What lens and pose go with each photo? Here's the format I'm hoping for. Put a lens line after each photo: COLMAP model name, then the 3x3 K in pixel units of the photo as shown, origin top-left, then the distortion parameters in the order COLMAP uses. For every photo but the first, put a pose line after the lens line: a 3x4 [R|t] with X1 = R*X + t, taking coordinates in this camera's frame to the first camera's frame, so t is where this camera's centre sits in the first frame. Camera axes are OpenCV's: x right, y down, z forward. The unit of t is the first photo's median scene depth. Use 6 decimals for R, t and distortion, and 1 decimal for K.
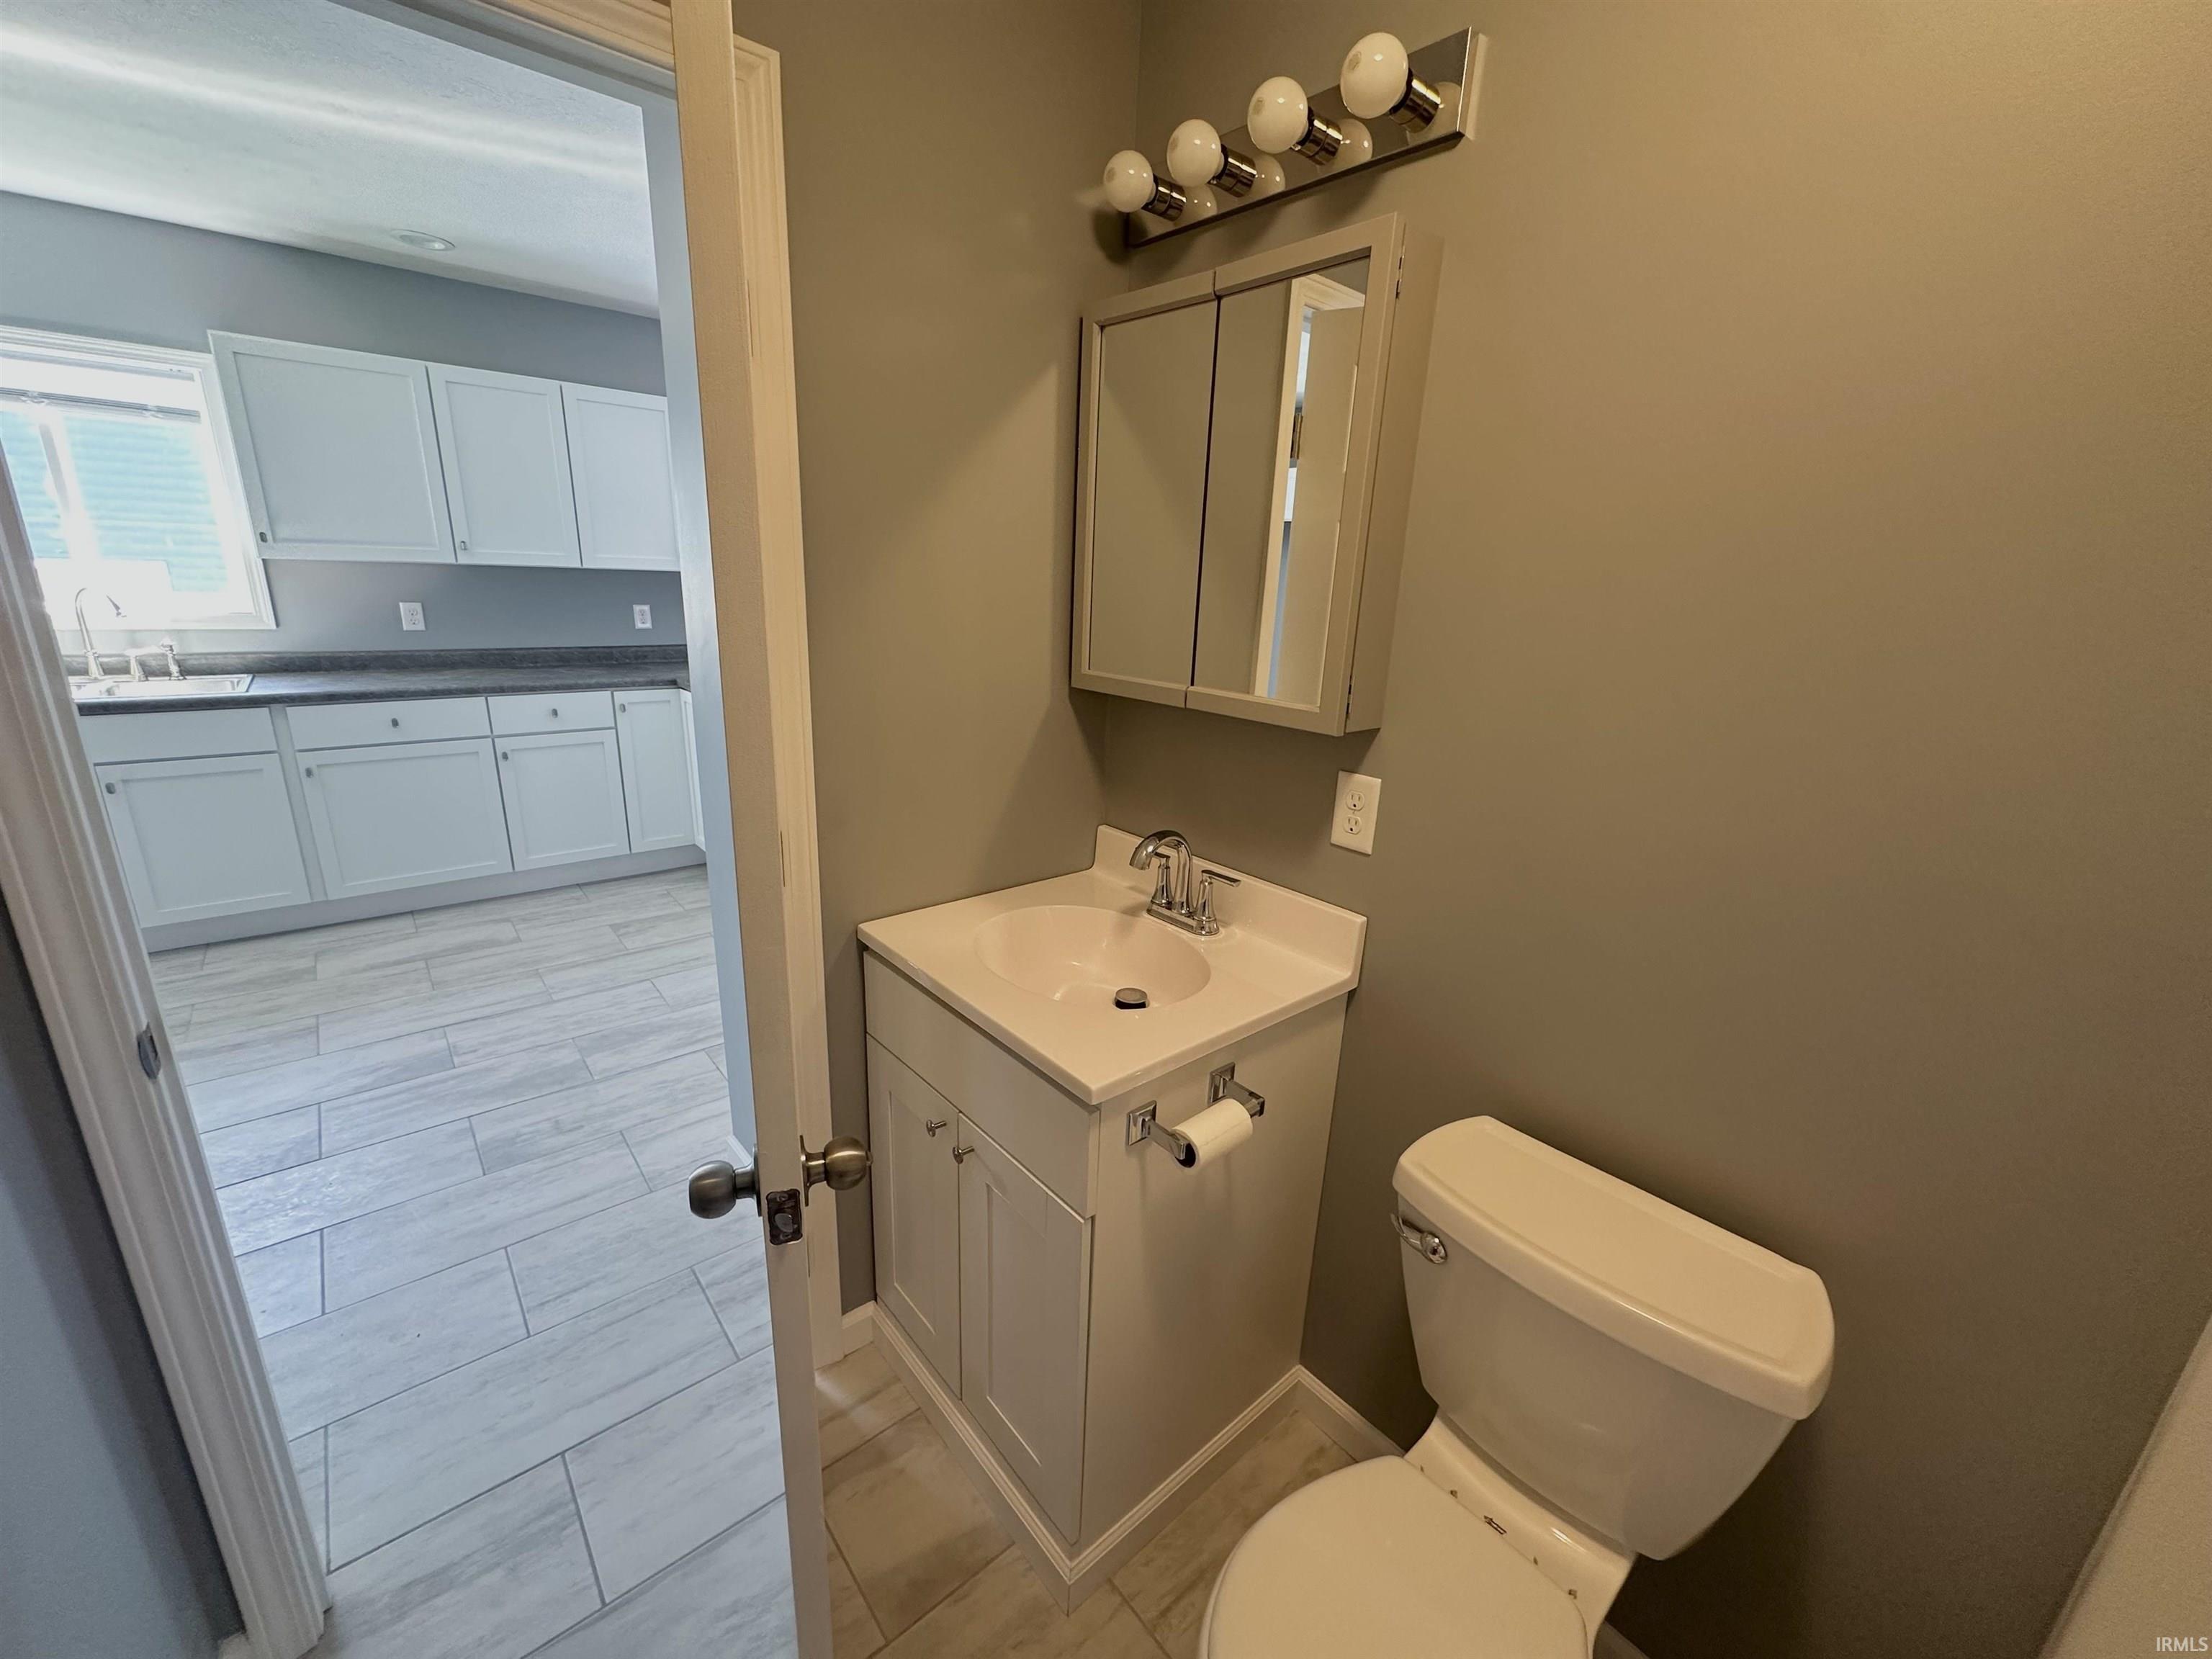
lens RADIAL K [[884.5, 0, 1097.2], [0, 884.5, 833.9], [0, 0, 1]] dist [-0.001997, 0.001173]
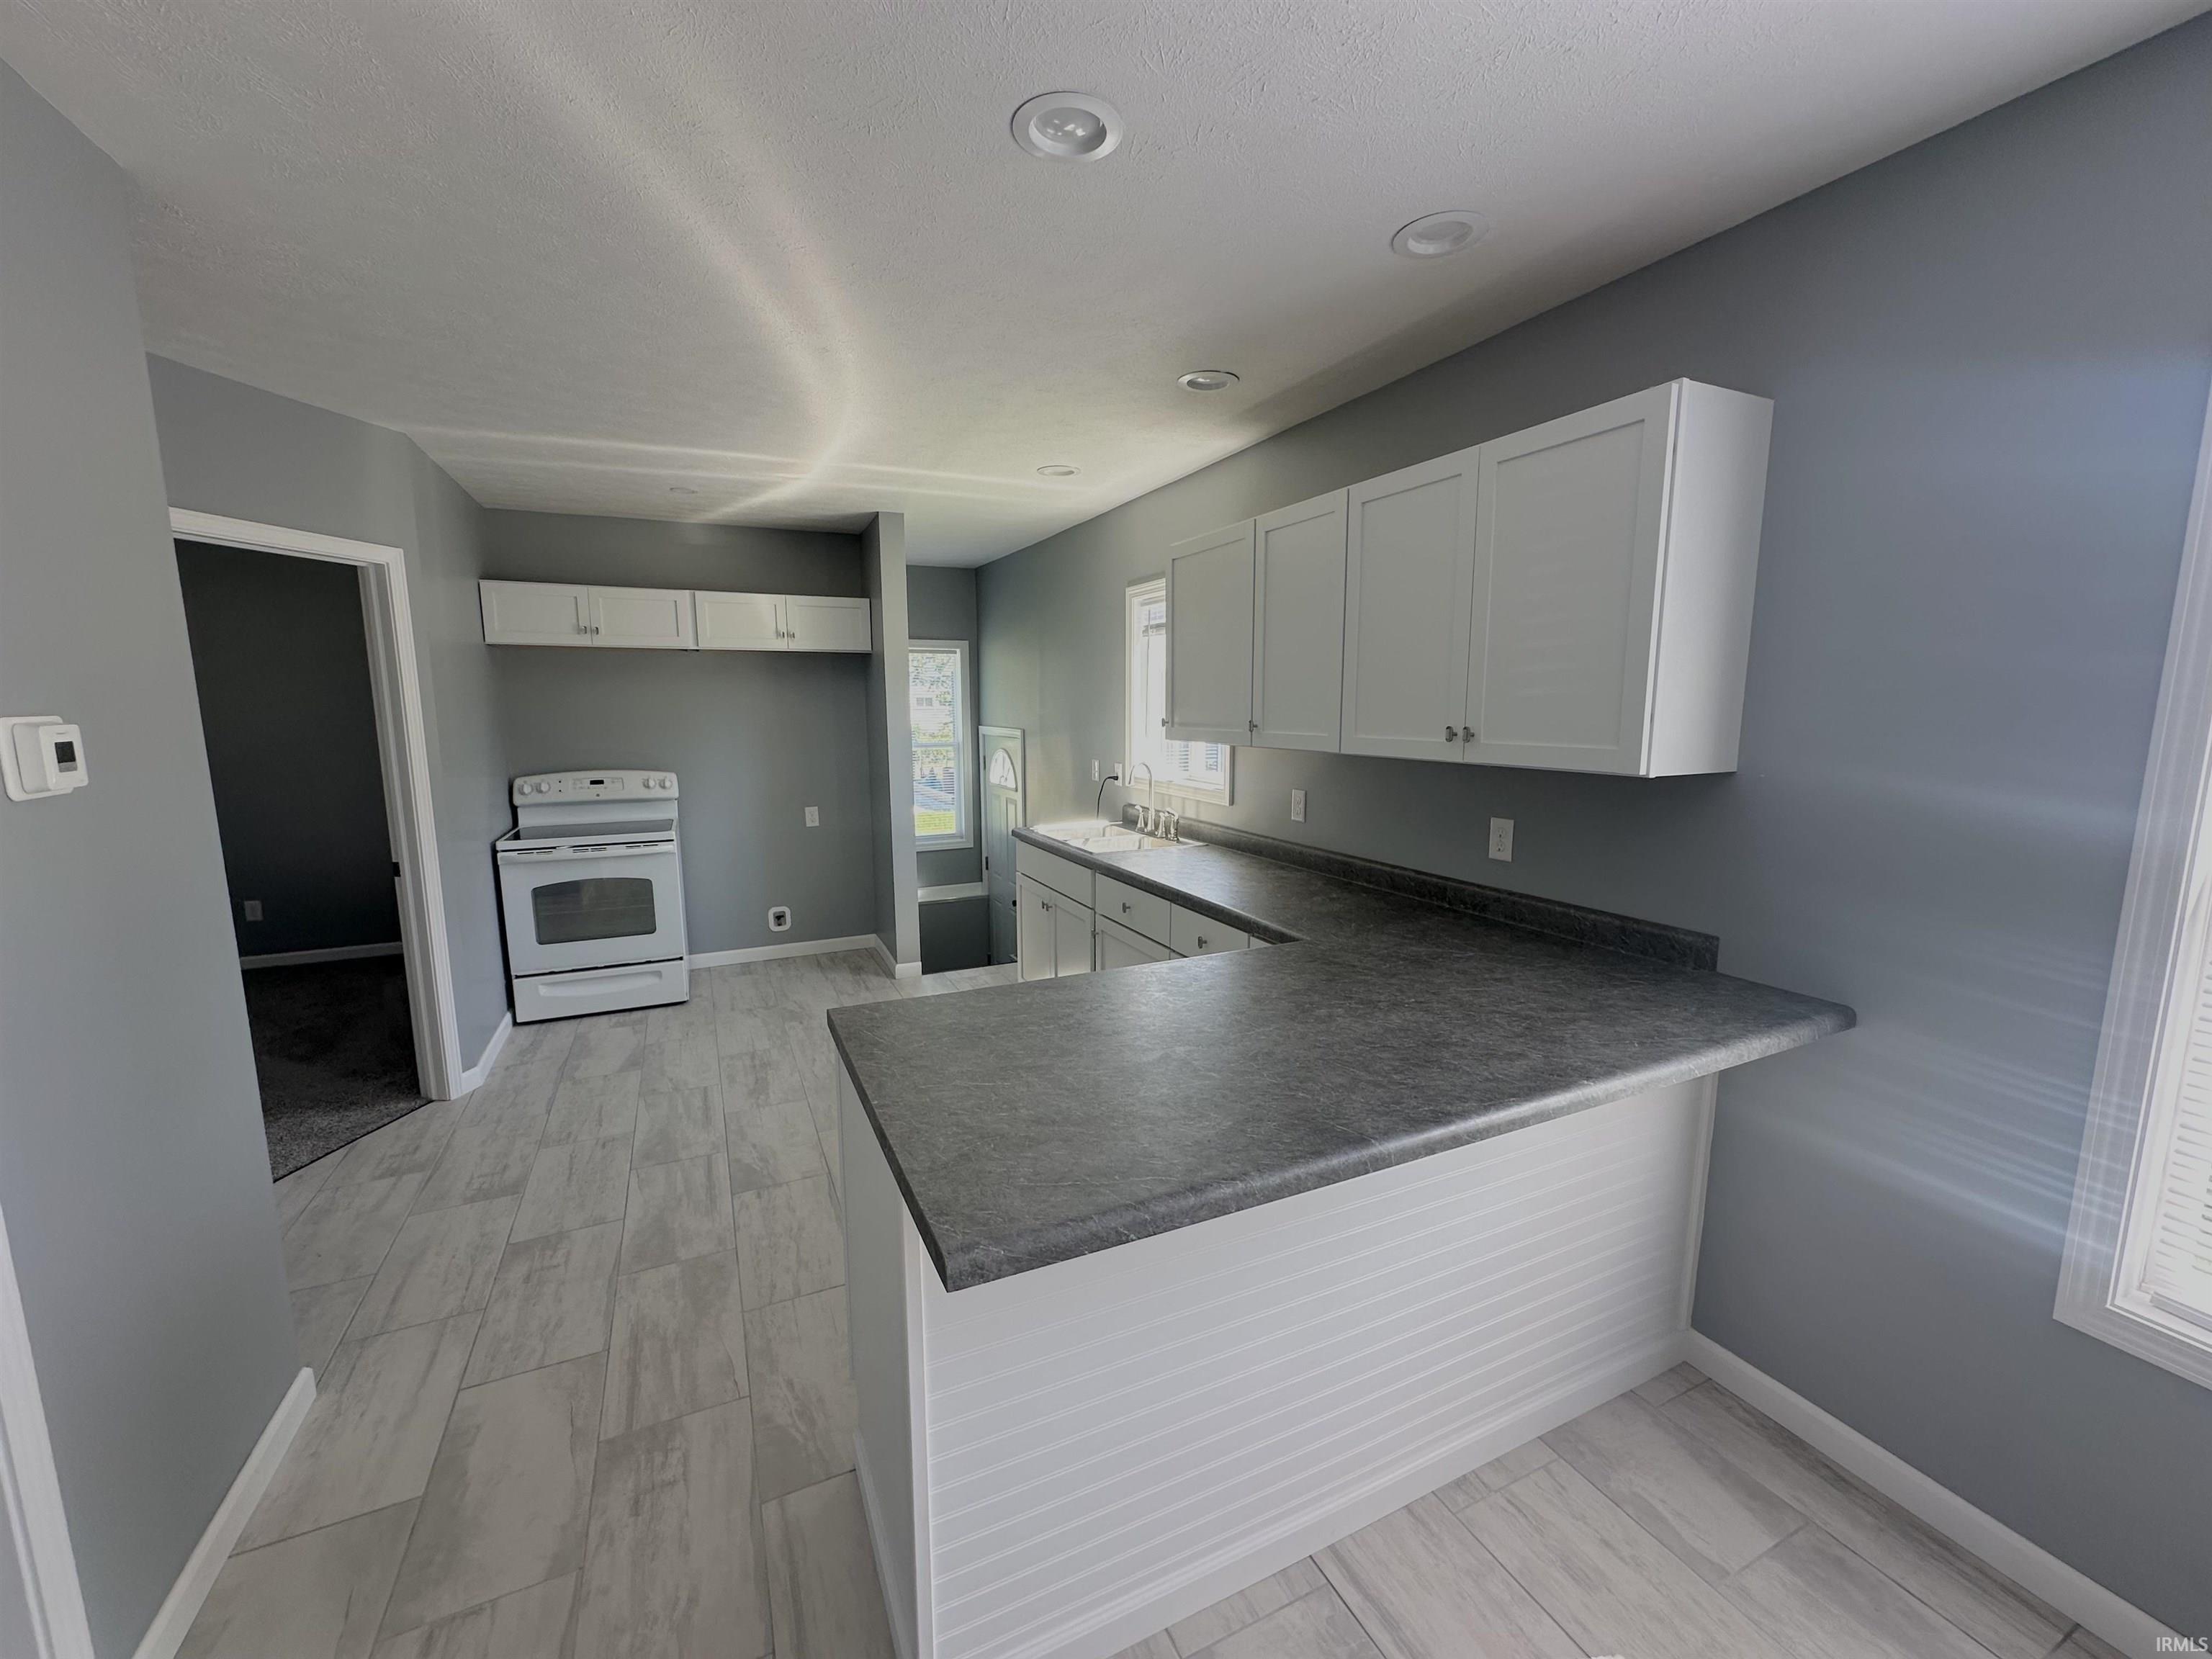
lens RADIAL K [[884.5, 0, 1103.4], [0, 884.5, 831.3], [0, 0, 1]] dist [-0.001997, 0.001173]
pose [[-0.257574, 0.101885, -0.960872, 0.126793], [-0.280060, 0.943868, 0.175155, -0.387241], [0.924782, 0.314217, -0.214582, 1.232276]]
